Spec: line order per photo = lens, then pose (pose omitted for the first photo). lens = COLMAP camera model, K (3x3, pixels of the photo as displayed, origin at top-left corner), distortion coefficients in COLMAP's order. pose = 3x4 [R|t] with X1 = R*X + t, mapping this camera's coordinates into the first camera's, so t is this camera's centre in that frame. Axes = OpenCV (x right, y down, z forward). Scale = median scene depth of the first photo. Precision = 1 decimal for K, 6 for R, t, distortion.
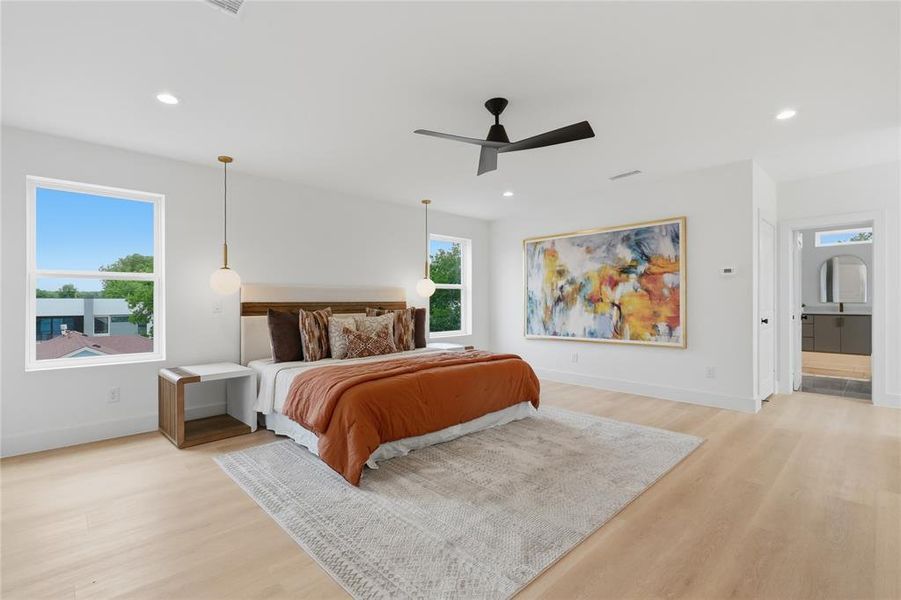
lens RADIAL K [[420.5, 0, 447.7], [0, 420.5, 301.1], [0, 0, 1]] dist [-0.002380, 0.000034]
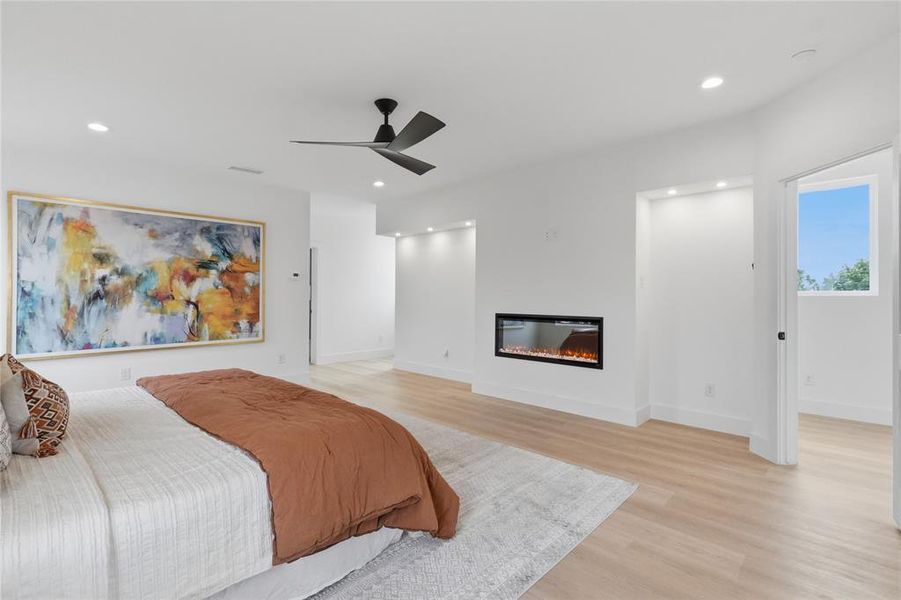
lens RADIAL K [[420.5, 0, 448.2], [0, 420.5, 296.6], [0, 0, 1]] dist [-0.002380, 0.000034]
pose [[-0.052916, 0.006706, 0.998576, -0.489384], [-0.004922, 0.999964, -0.006976, -0.000815], [-0.998587, -0.005284, -0.052881, 0.490943]]
